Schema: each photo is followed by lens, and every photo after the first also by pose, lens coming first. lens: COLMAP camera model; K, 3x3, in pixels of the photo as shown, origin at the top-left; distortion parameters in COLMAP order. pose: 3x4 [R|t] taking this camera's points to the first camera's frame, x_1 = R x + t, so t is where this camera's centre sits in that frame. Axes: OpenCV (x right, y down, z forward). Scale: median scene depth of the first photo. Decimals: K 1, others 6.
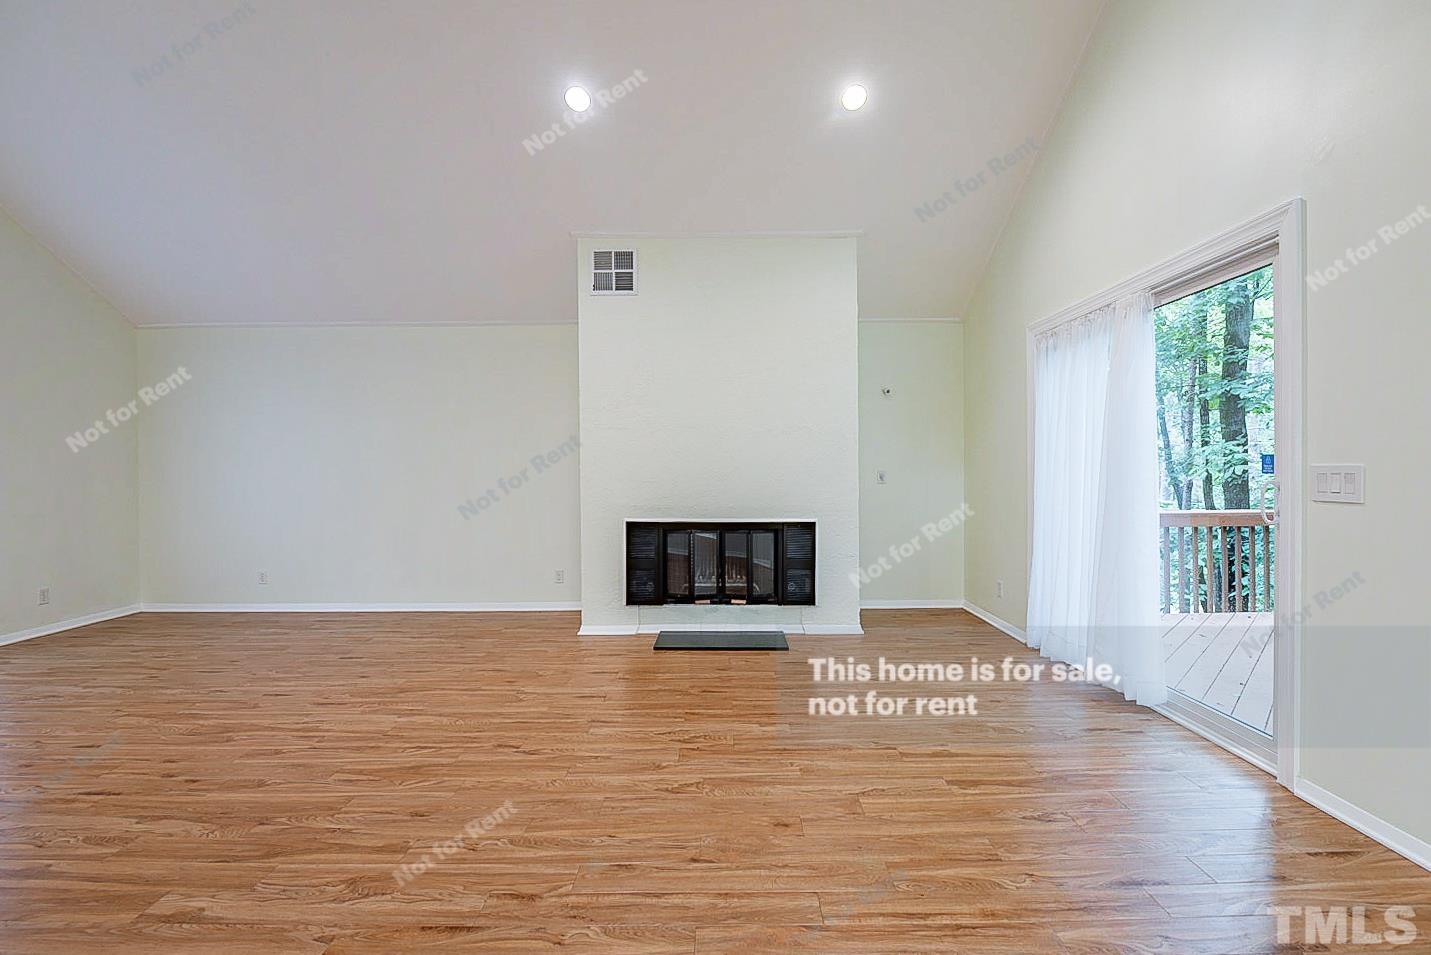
lens RADIAL K [[609.4, 0, 724.6], [0, 609.4, 478.9], [0, 0, 1]] dist [-0.017610, -0.000221]
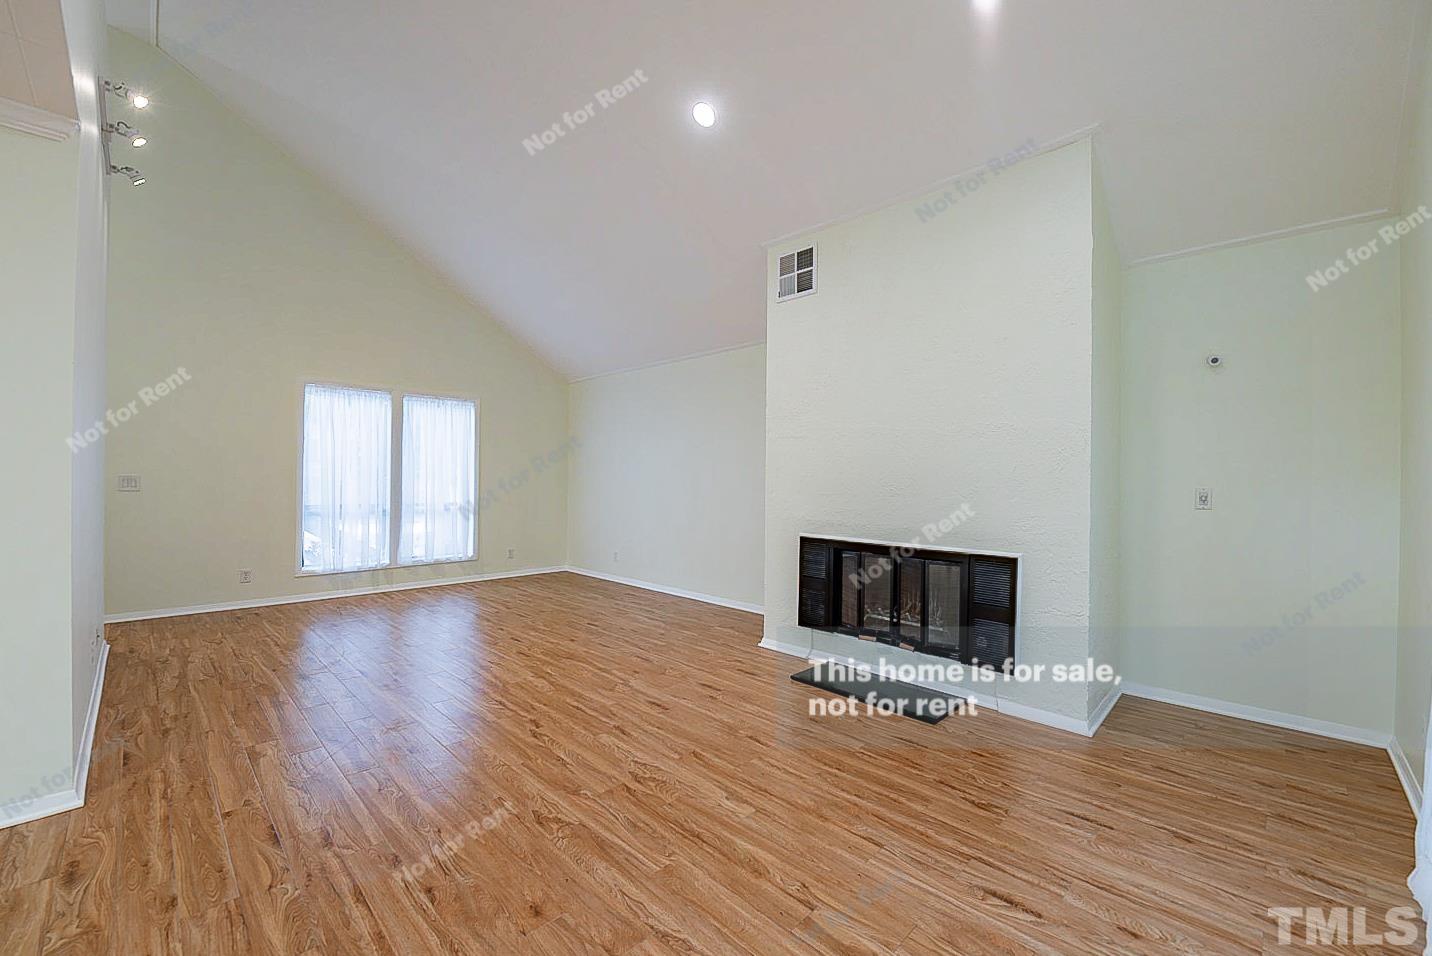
lens RADIAL K [[573.9, 0, 722.8], [0, 573.9, 481.5], [0, 0, 1]] dist [-0.015497, -0.000782]
pose [[0.712244, 0.013929, -0.701793, 0.425096], [-0.024245, 0.999695, -0.004764, -0.007952], [0.701513, 0.020408, 0.712365, 0.323342]]
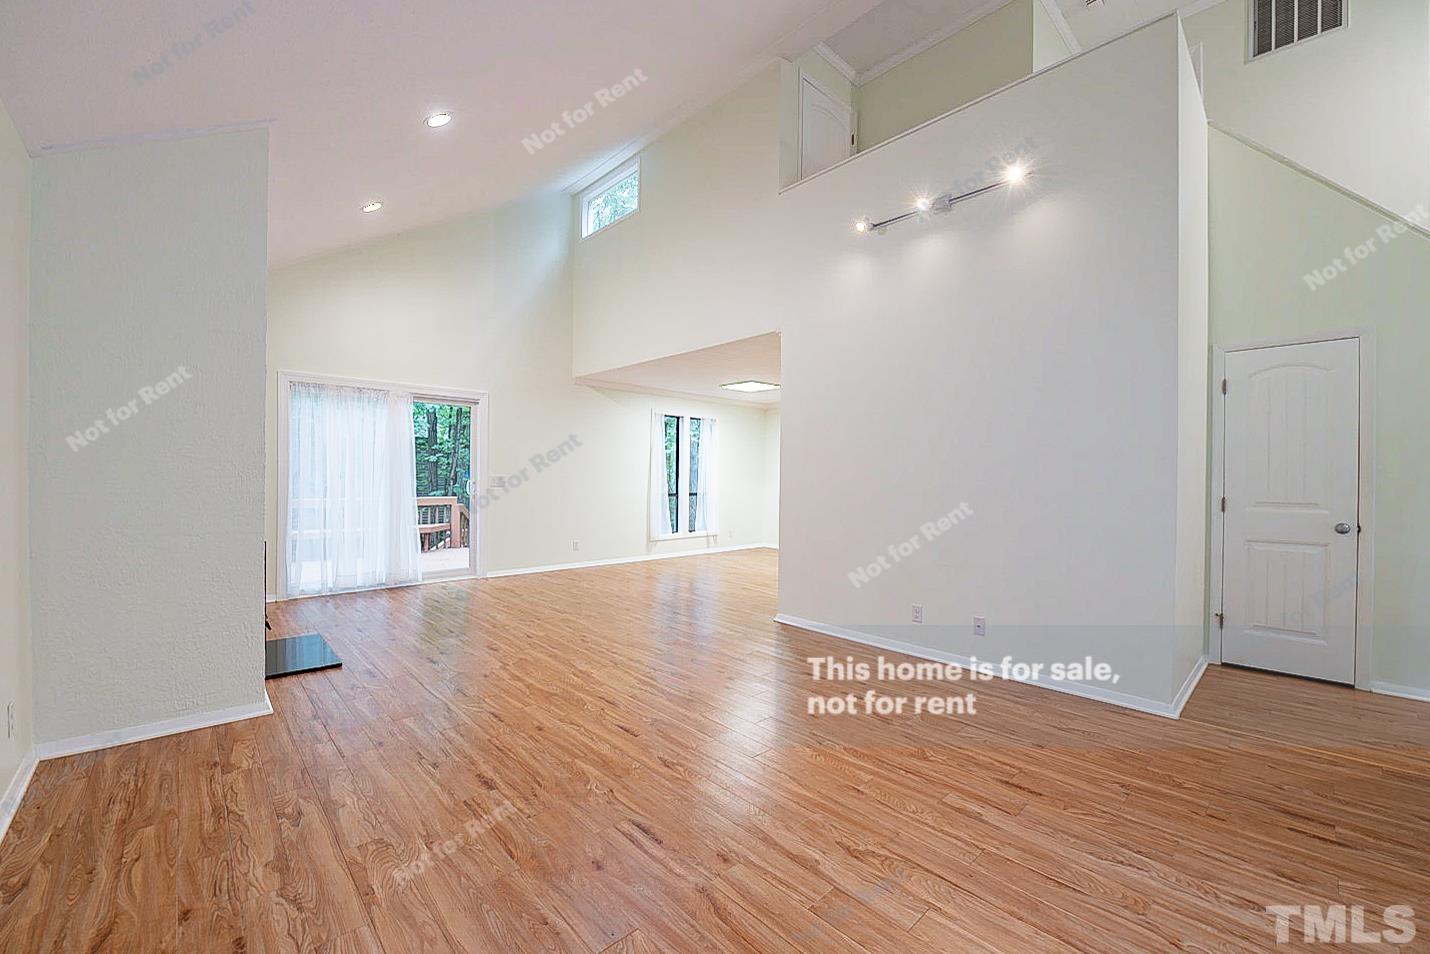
lens RADIAL K [[573.1, 0, 721.8], [0, 573.1, 480.5], [0, 0, 1]] dist [-0.015497, -0.000782]
pose [[-0.682424, -0.003983, 0.730946, -1.194304], [0.003713, 0.999953, 0.008916, -0.009089], [-0.730947, 0.008798, -0.682377, 1.212944]]
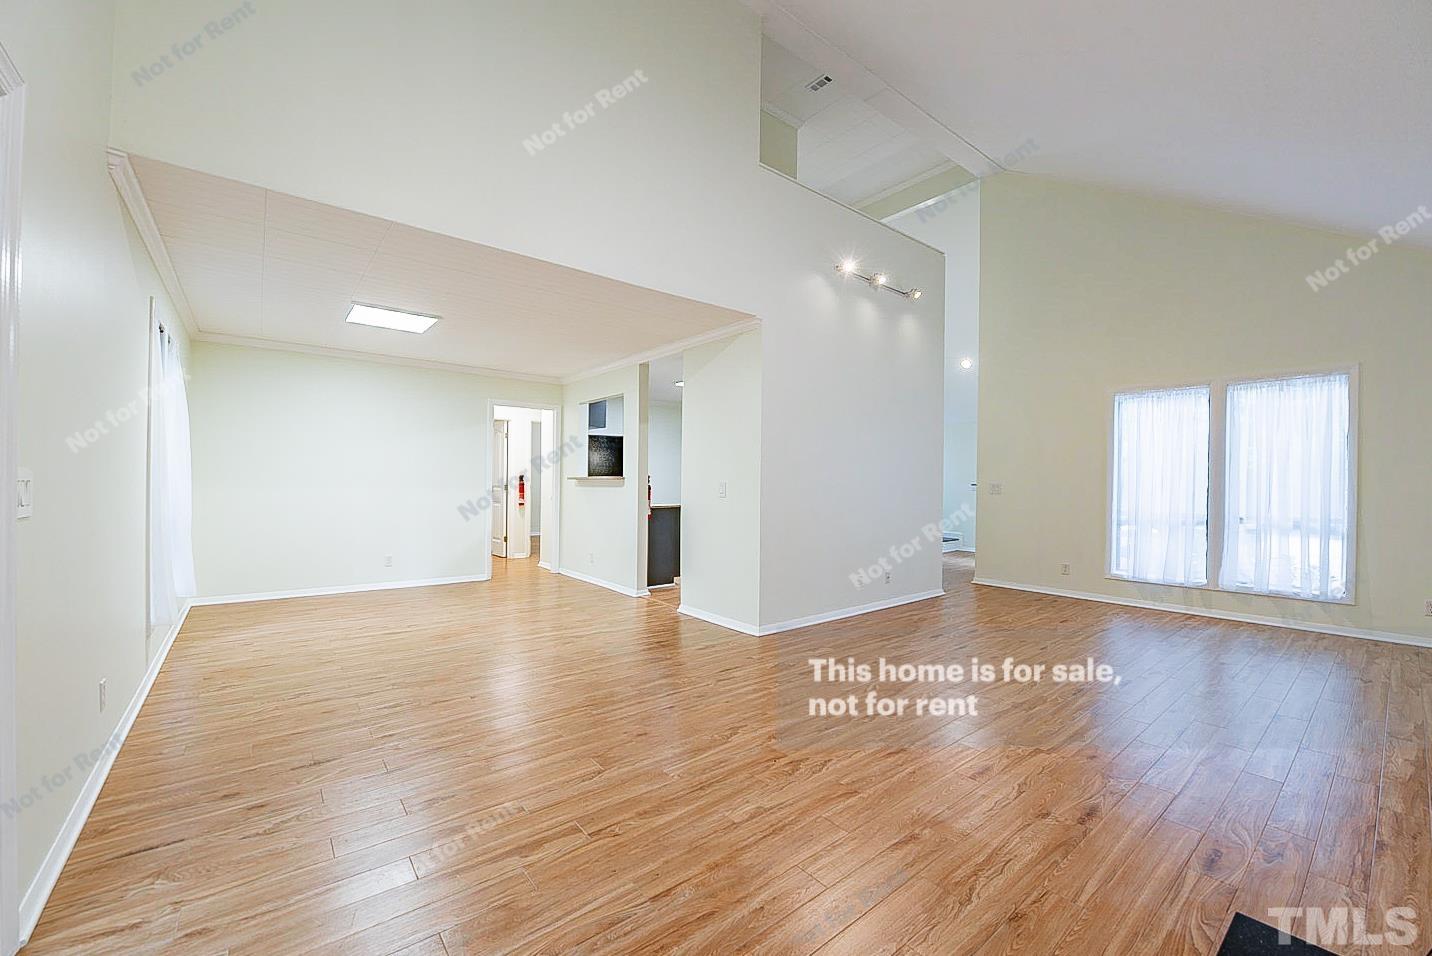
lens RADIAL K [[573.9, 0, 722.8], [0, 573.9, 481.5], [0, 0, 1]] dist [-0.015497, -0.000782]
pose [[-0.777949, -0.000115, -0.628328, 0.405401], [-0.012475, 0.999806, 0.015262, -0.015418], [0.628204, 0.019712, -0.777799, 1.112611]]
